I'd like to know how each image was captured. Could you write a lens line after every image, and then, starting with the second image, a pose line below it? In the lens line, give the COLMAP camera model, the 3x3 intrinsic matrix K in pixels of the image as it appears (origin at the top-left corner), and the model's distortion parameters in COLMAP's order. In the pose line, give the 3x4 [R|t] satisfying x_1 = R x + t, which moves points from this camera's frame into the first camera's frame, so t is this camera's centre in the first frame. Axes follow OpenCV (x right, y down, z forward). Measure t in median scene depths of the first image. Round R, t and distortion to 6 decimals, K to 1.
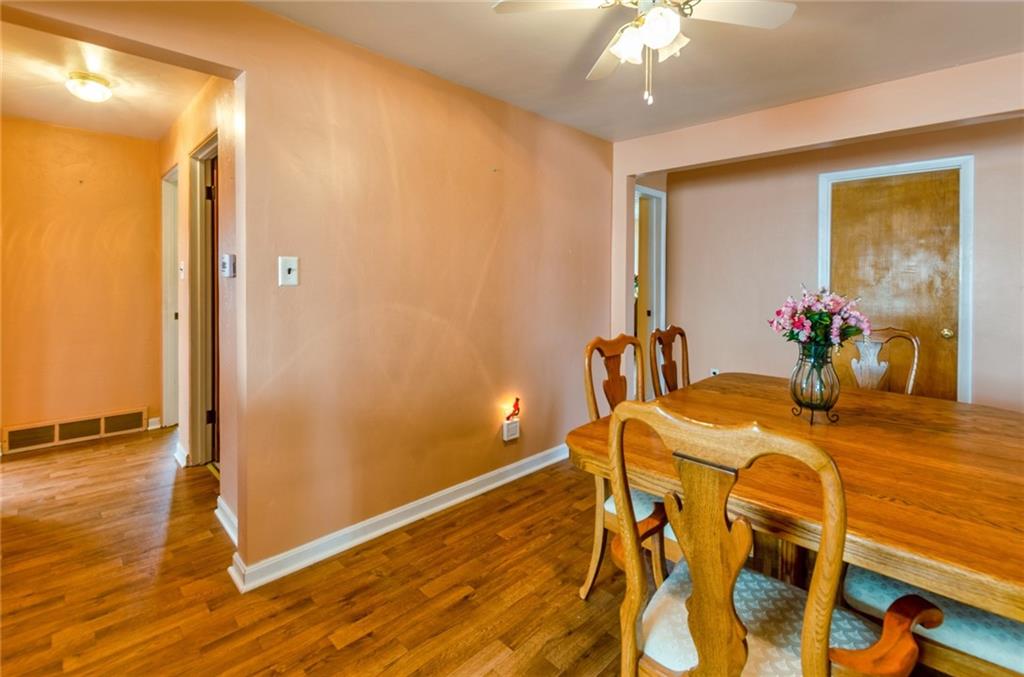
lens RADIAL K [[472.8, 0, 509.6], [0, 472.8, 282.7], [0, 0, 1]] dist [0.000247, -0.000665]
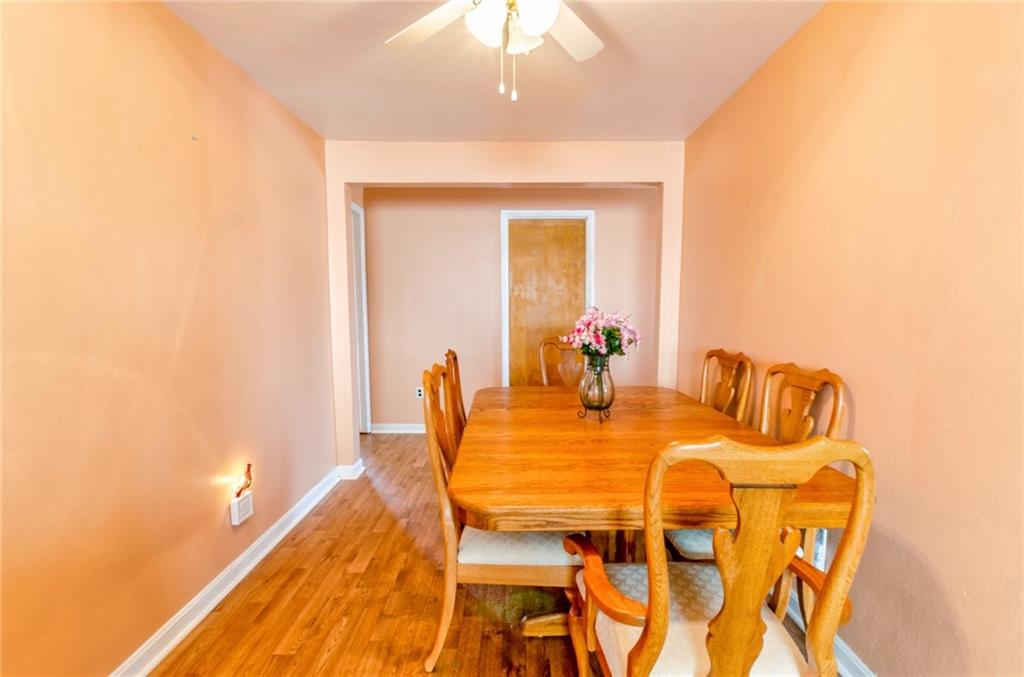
lens RADIAL K [[455.6, 0, 517.7], [0, 455.6, 341.0], [0, 0, 1]] dist [0.000857, -0.000229]
pose [[0.702866, -0.070255, 0.707844, -0.176428], [0.012629, 0.996186, 0.086334, -0.003598], [-0.711210, -0.051742, 0.701073, 0.207833]]
